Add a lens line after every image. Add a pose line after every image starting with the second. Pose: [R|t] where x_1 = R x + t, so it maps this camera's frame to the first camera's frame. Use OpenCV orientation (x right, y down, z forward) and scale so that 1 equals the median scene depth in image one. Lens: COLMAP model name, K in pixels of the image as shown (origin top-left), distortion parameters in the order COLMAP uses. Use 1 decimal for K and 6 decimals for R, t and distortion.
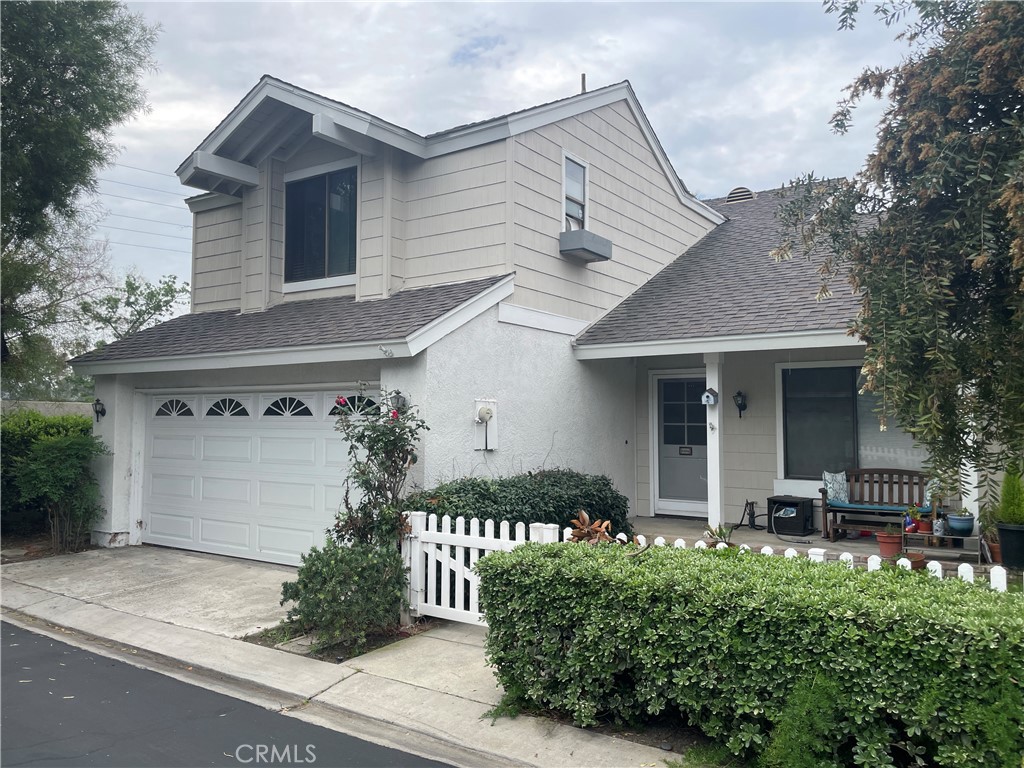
lens RADIAL K [[794.1, 0, 506.8], [0, 794.1, 378.3], [0, 0, 1]] dist [0.078073, -0.120713]
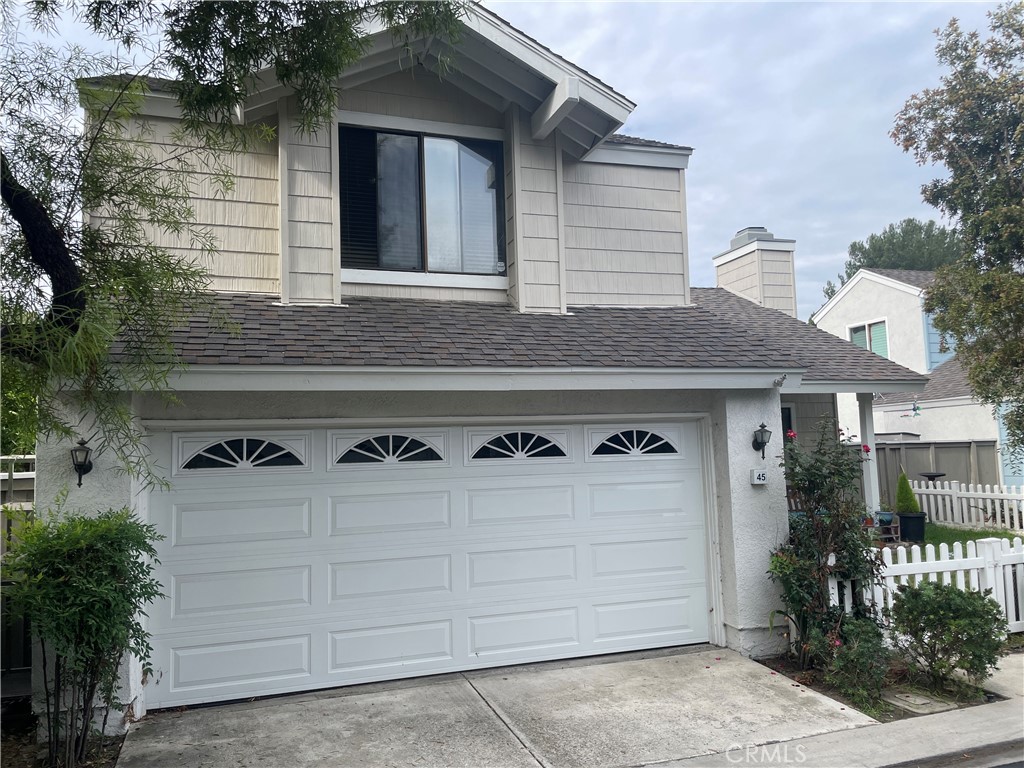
lens RADIAL K [[795.0, 0, 514.9], [0, 795.0, 380.4], [0, 0, 1]] dist [0.082579, -0.122700]
pose [[0.590352, 0.050659, 0.805555, -0.946443], [-0.010446, 0.998424, -0.055132, 0.017488], [-0.807078, 0.024133, 0.589951, 0.614130]]
